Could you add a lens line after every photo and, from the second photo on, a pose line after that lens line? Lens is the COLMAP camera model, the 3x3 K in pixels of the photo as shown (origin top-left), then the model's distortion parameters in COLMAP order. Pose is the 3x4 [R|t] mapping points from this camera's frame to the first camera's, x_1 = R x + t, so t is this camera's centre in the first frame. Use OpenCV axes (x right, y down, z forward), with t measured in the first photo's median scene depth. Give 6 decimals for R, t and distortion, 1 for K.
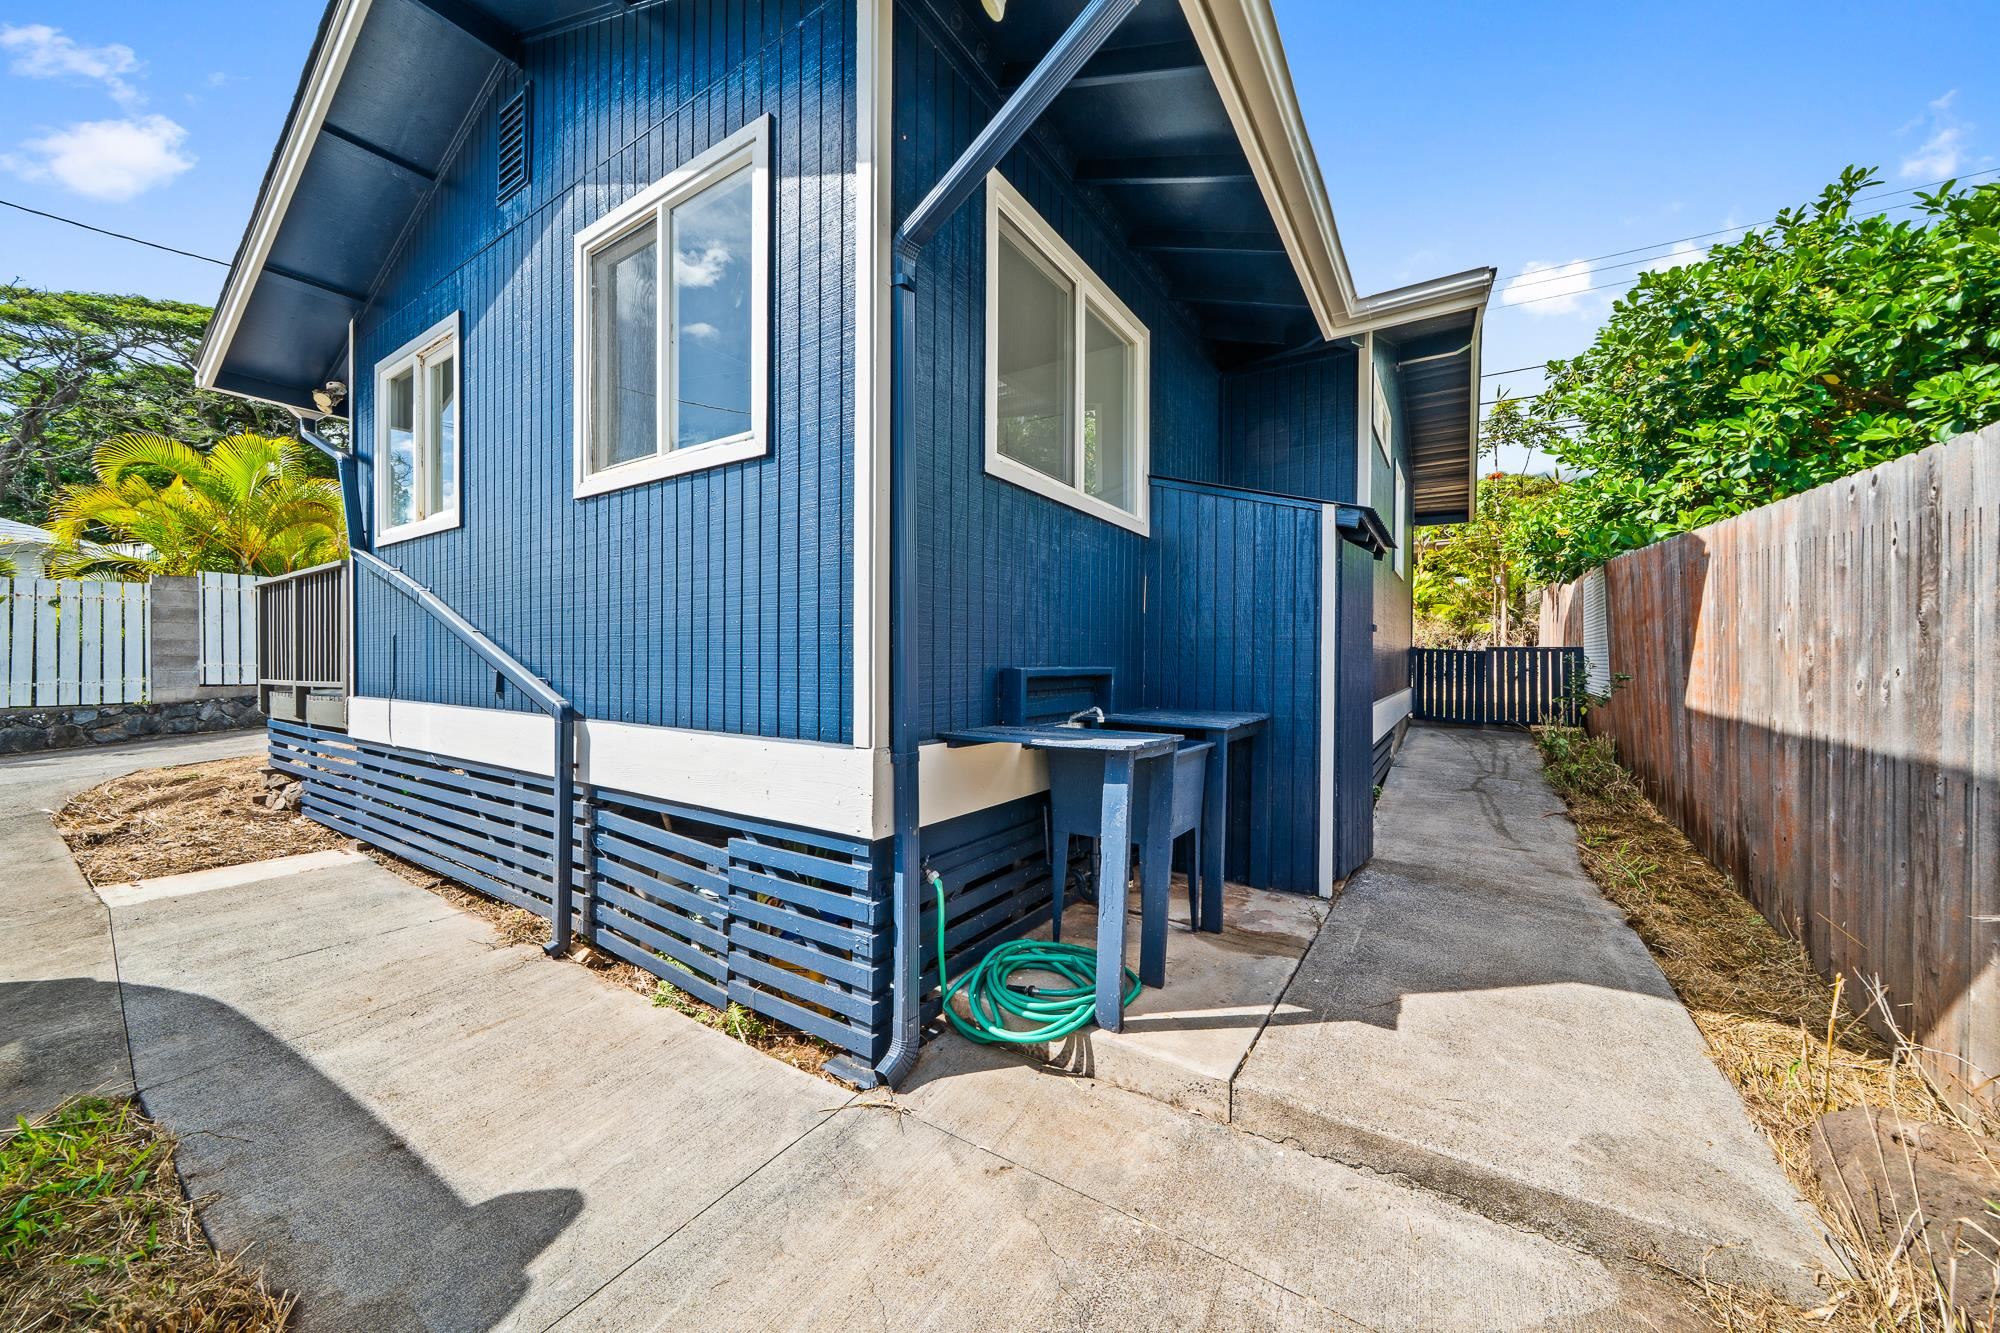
lens RADIAL K [[692.2, 0, 1003.1], [0, 692.2, 665.0], [0, 0, 1]] dist [-0.006692, 0.000987]
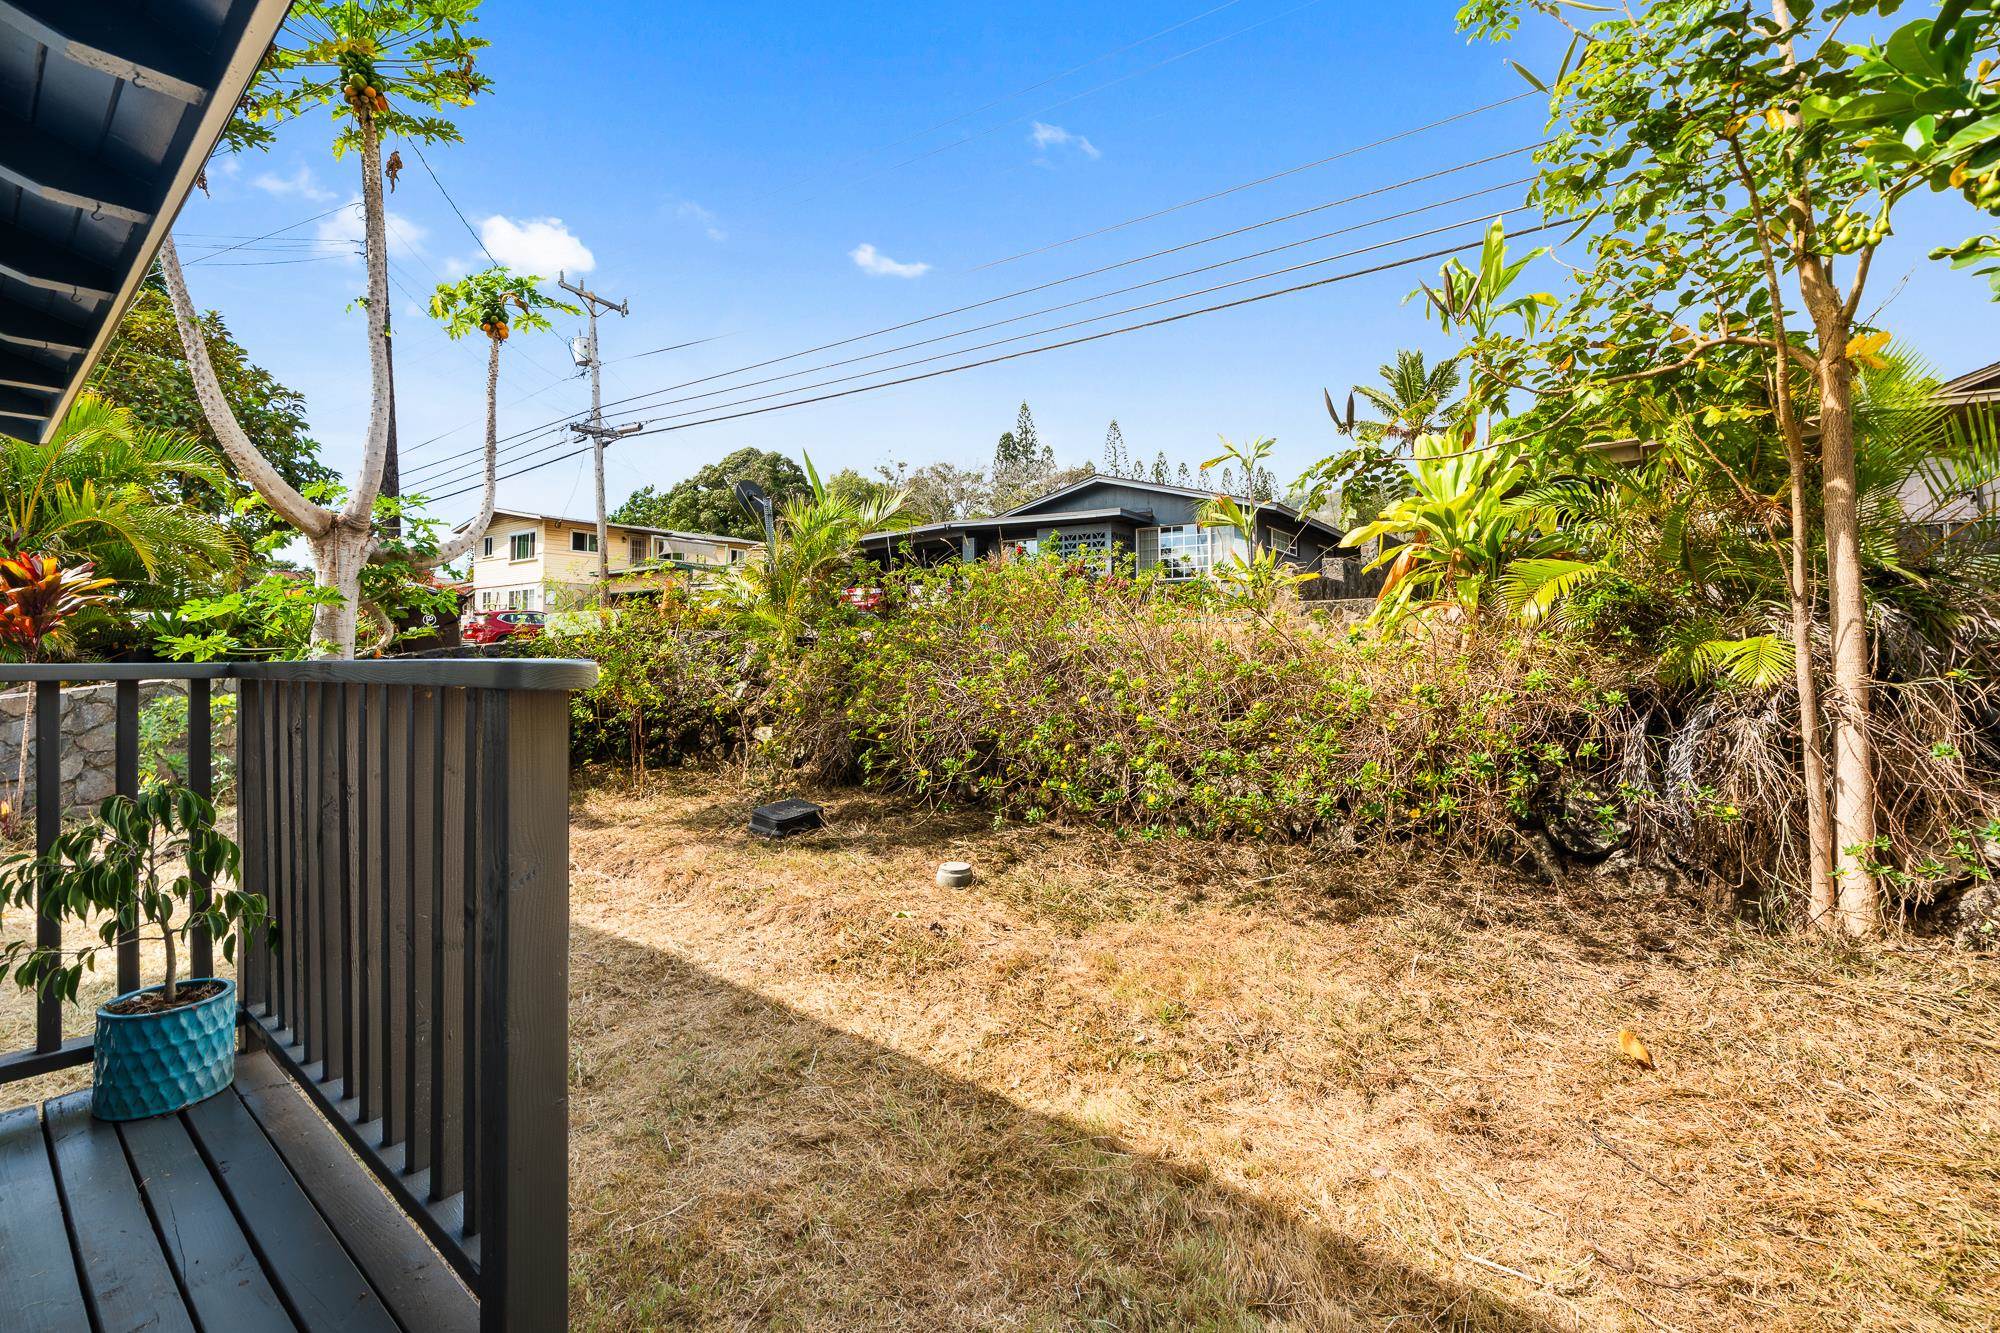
lens RADIAL K [[874.2, 0, 1001.6], [0, 874.2, 660.3], [0, 0, 1]] dist [-0.001472, -0.000102]
pose [[0.995440, -0.004927, -0.095266, 0.485536], [0.004328, 0.999970, -0.006493, -0.052666], [0.095295, 0.006051, 0.995431, 0.699064]]
